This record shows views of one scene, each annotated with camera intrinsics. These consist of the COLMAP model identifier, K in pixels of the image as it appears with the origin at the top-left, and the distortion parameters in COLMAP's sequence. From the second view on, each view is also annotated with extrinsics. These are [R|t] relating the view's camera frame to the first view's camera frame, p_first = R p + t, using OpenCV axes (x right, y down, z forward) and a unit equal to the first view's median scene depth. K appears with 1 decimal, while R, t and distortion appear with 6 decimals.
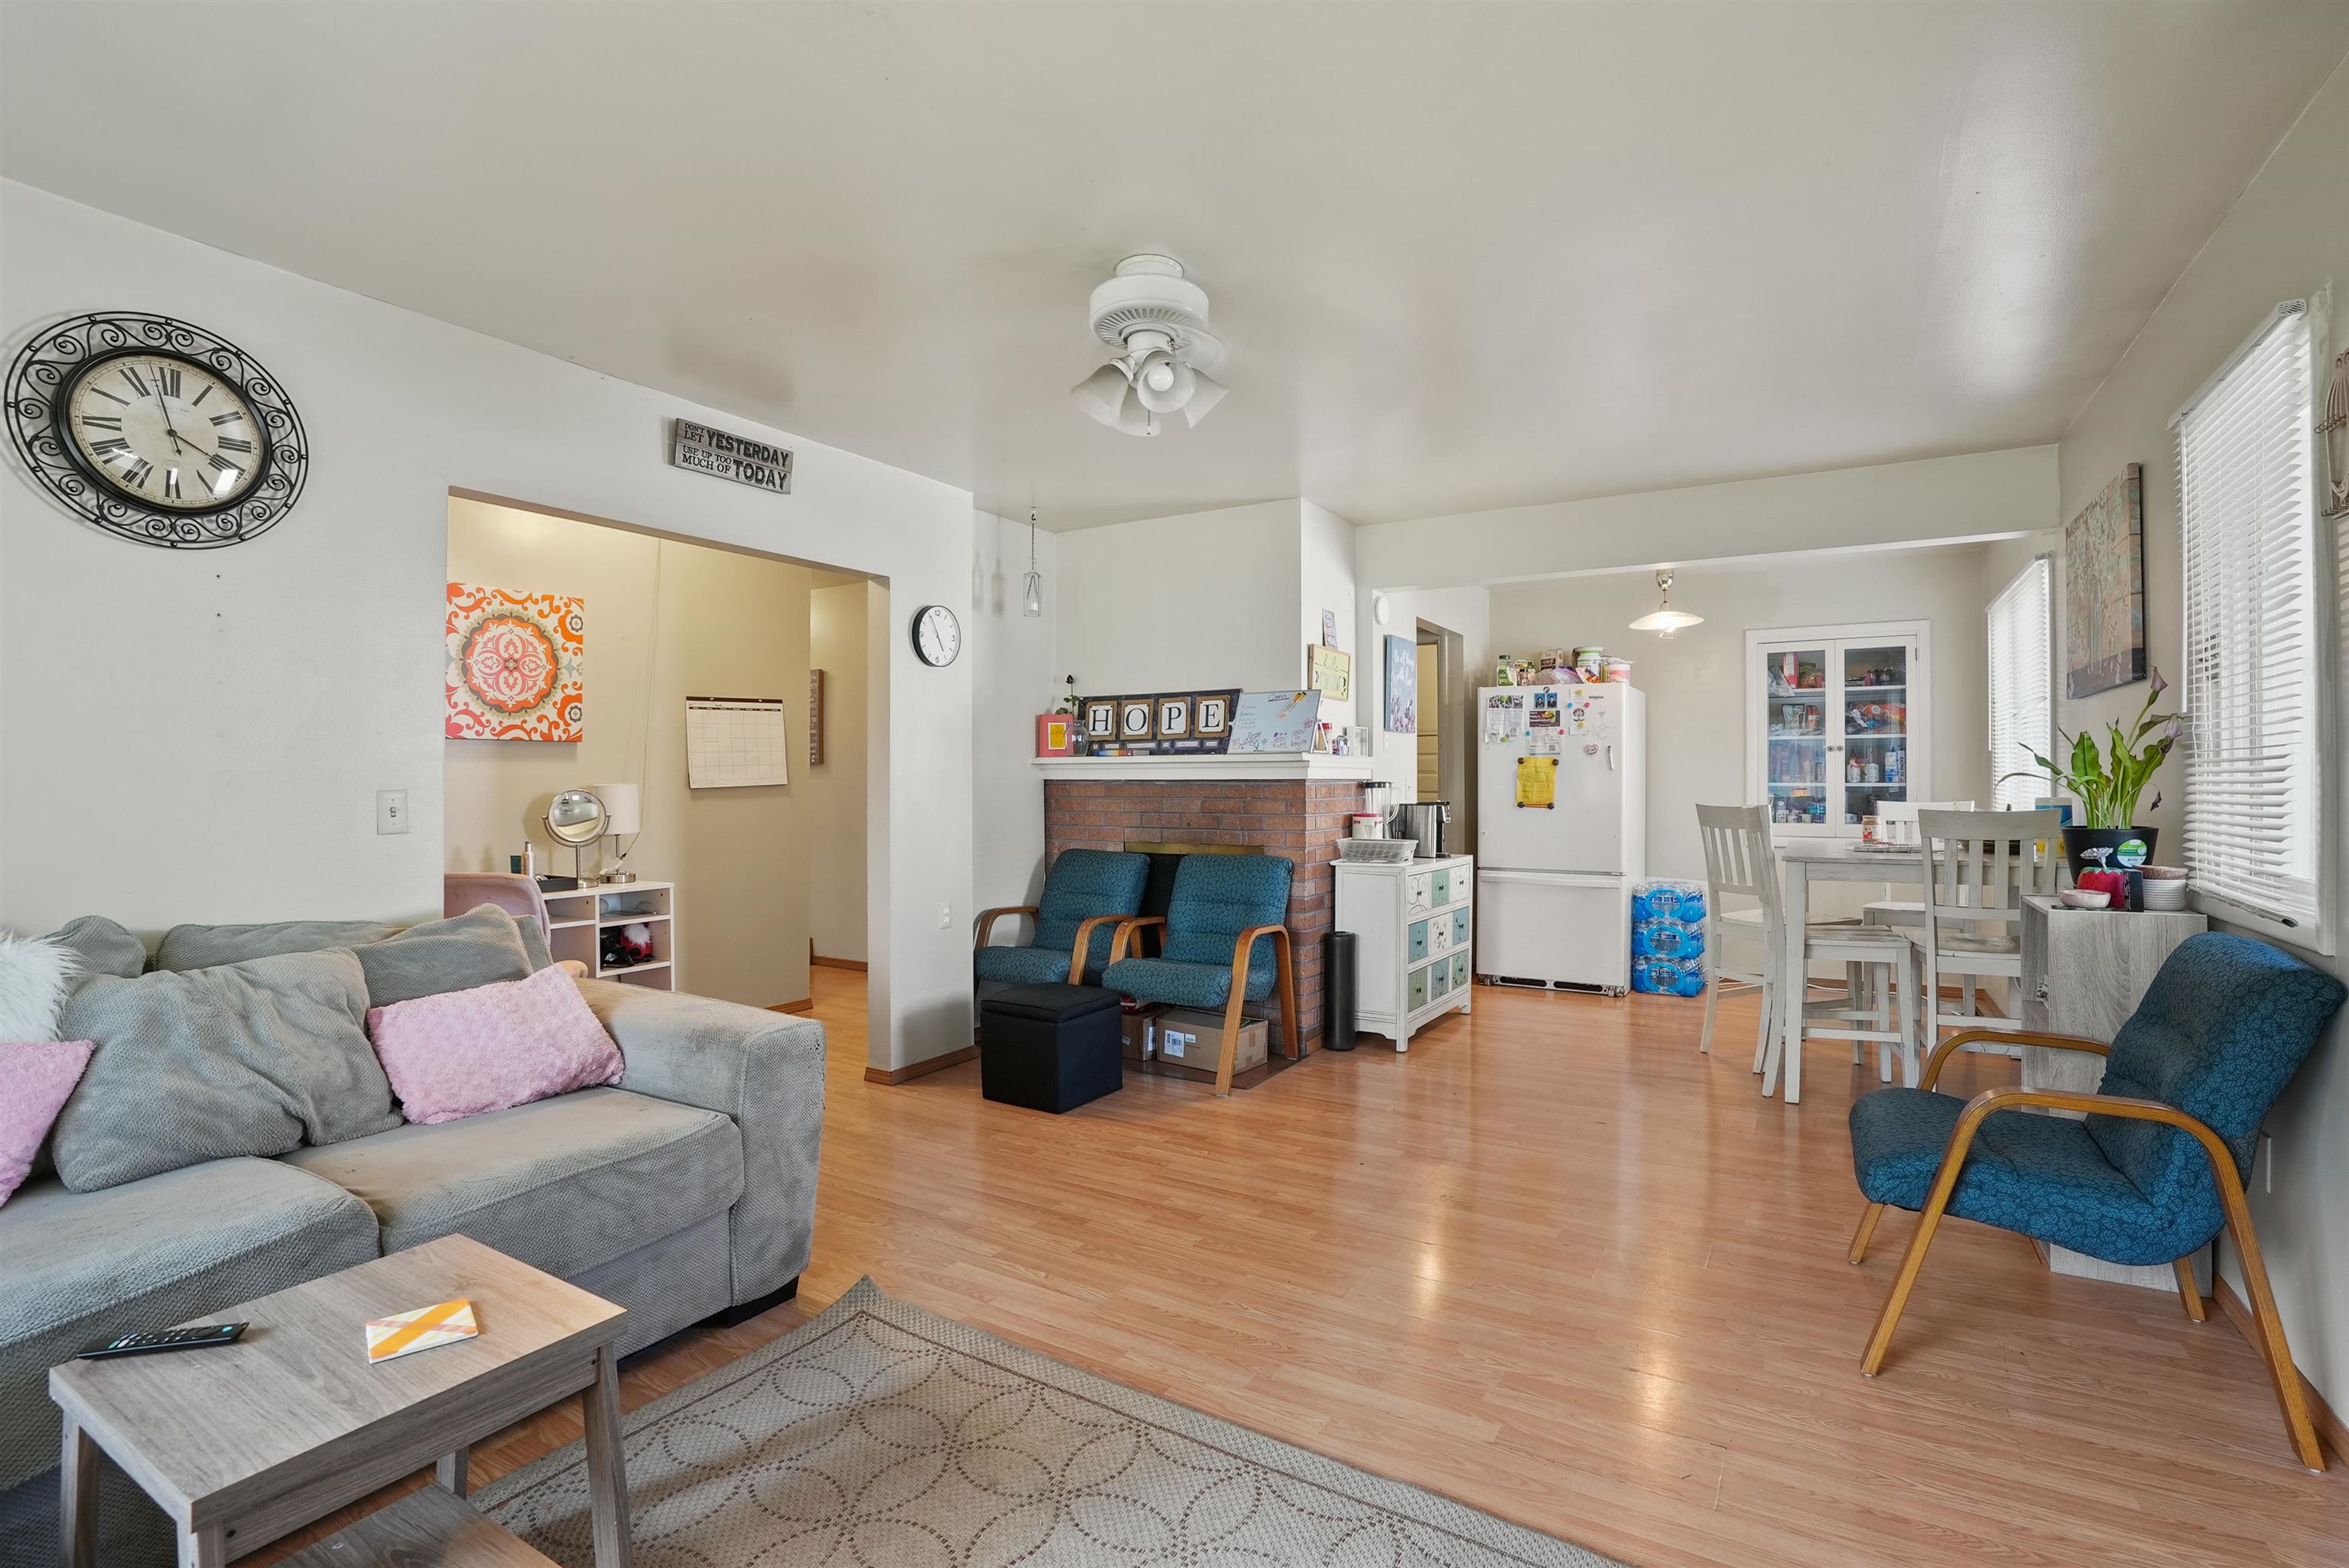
lens RADIAL K [[1109.0, 0, 1180.0], [0, 1109.0, 784.4], [0, 0, 1]] dist [-0.075292, 0.025804]
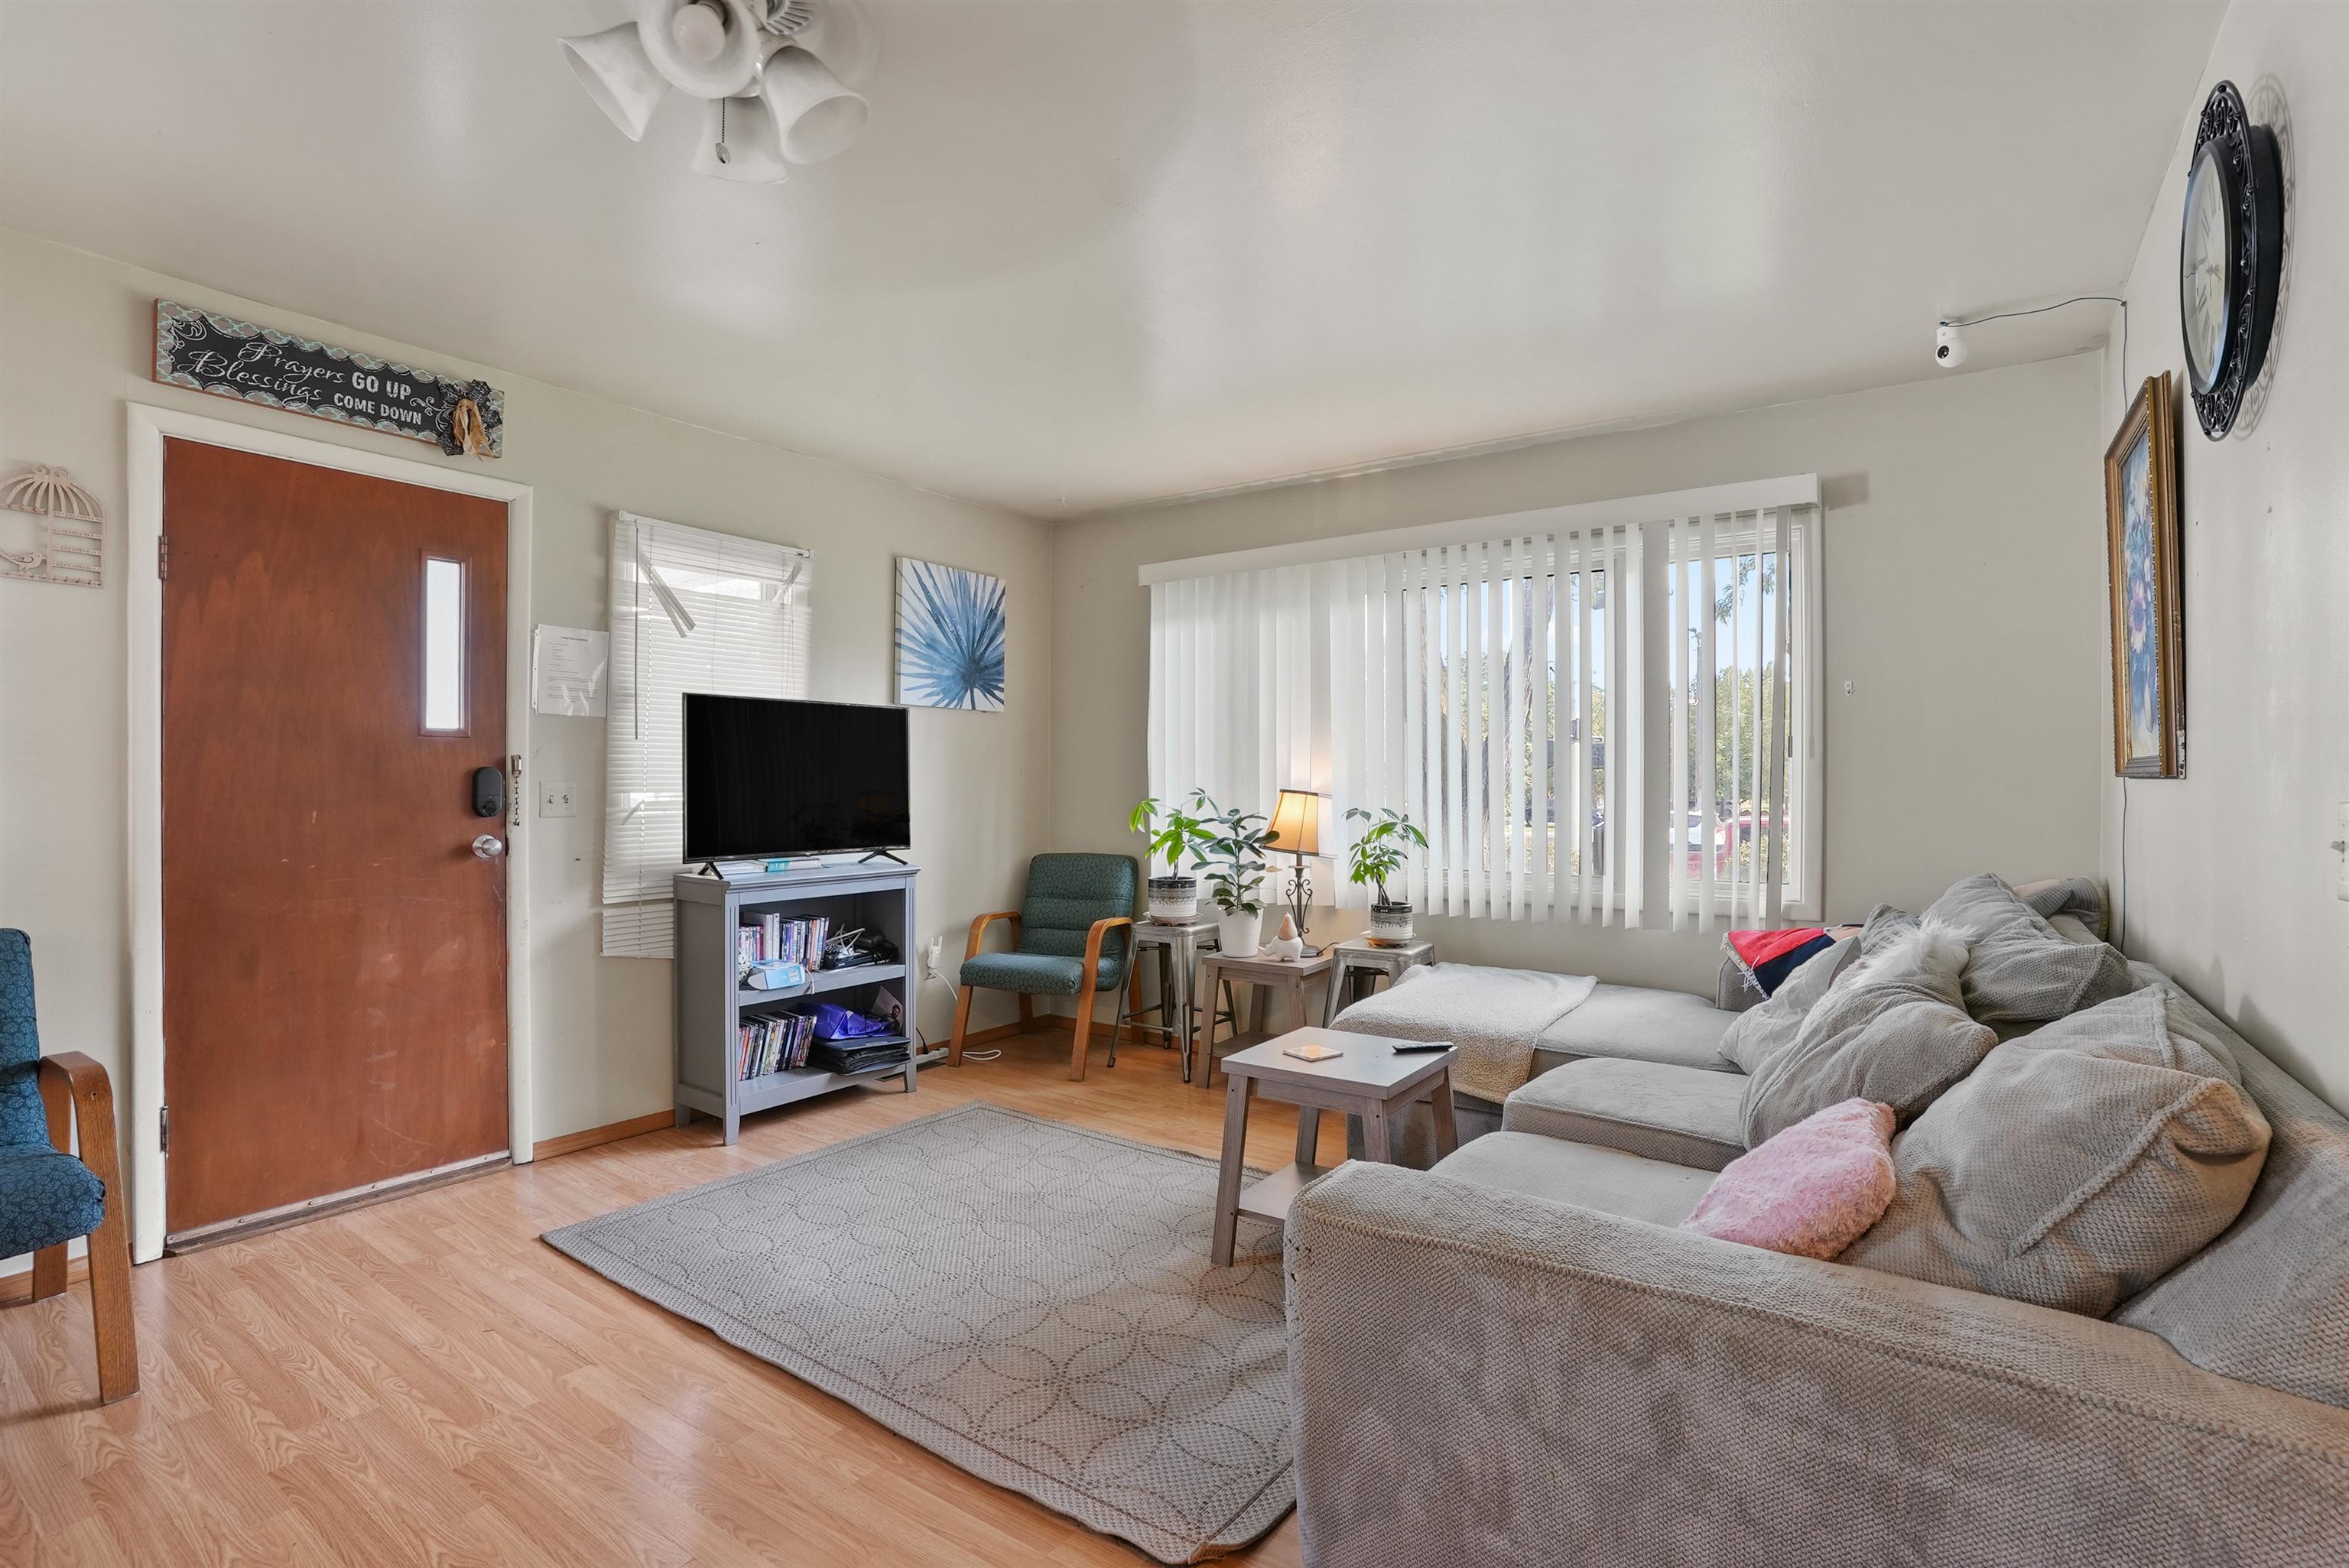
lens RADIAL K [[1085.0, 0, 1137.5], [0, 1085.0, 793.8], [0, 0, 1]] dist [-0.052836, 0.000270]
pose [[-0.994830, -0.001607, 0.101543, -0.187211], [-0.000167, 0.999899, 0.014197, -0.001583], [-0.101556, 0.014107, -0.994730, 0.972283]]
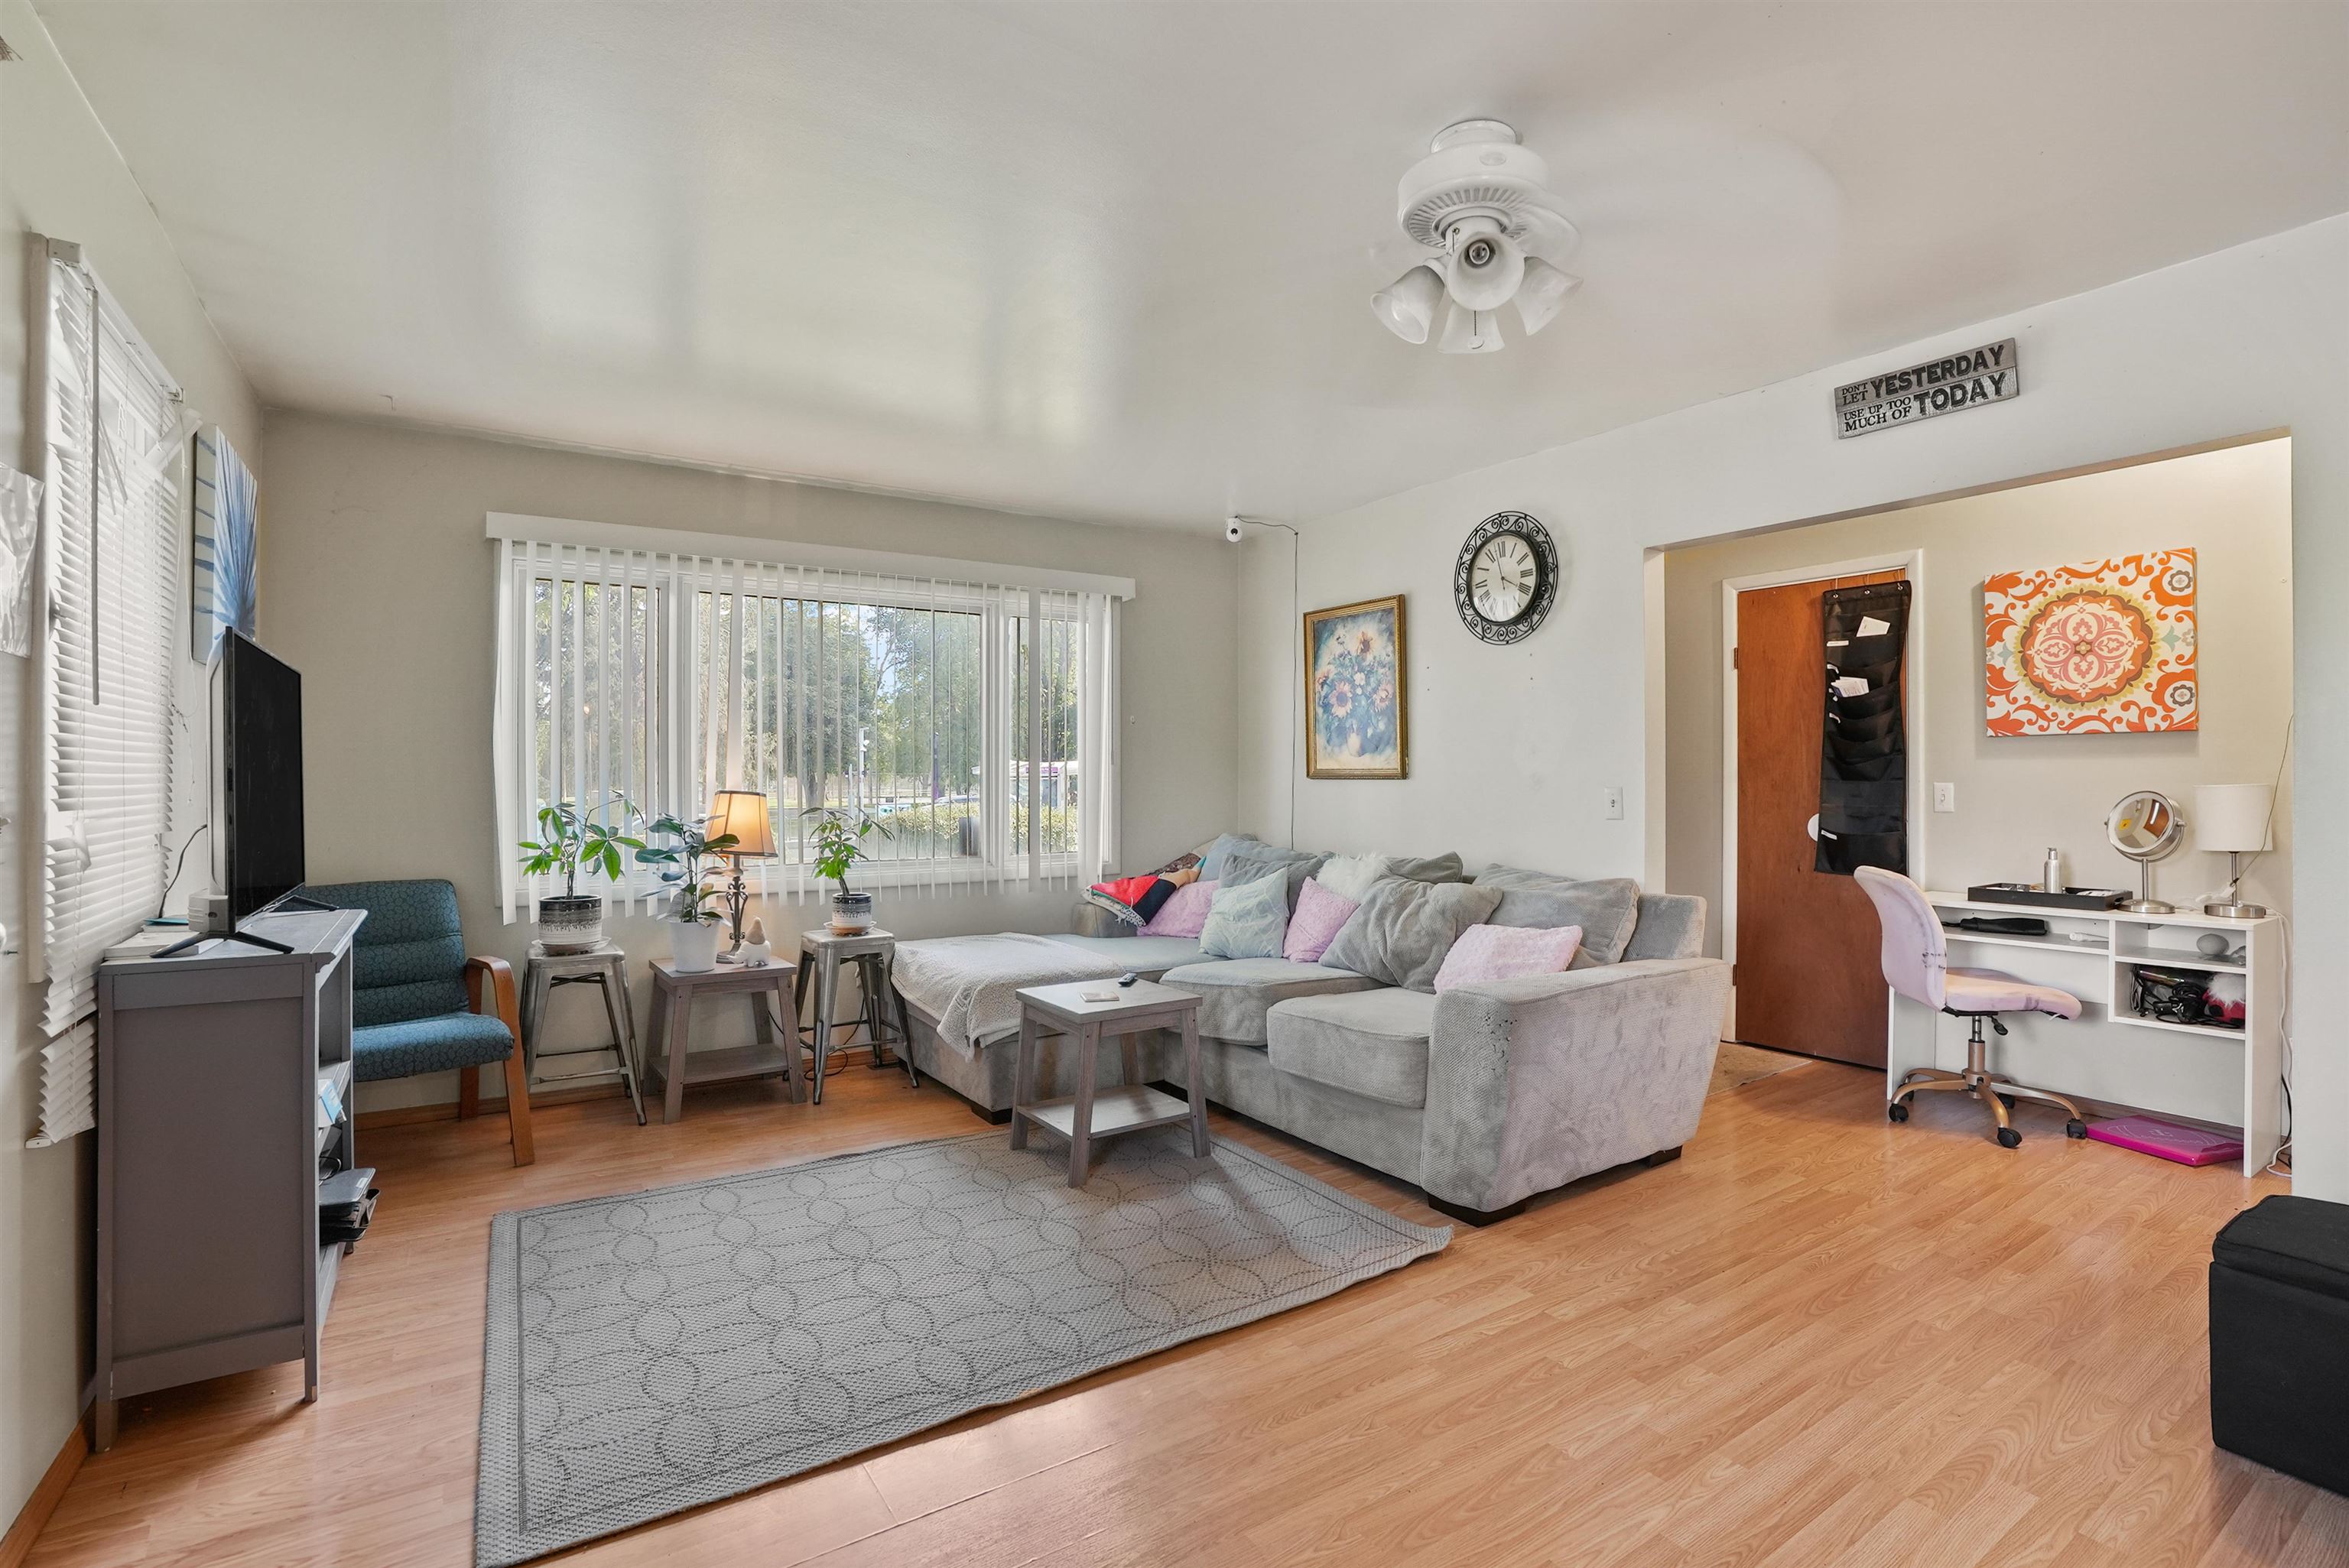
lens RADIAL K [[1109.0, 0, 1180.0], [0, 1109.0, 784.4], [0, 0, 1]] dist [-0.075292, 0.025804]
pose [[-0.445384, 0.004426, -0.895329, 0.499026], [-0.001895, 0.999981, 0.005886, -0.003314], [0.895338, 0.004318, -0.445367, 0.745943]]
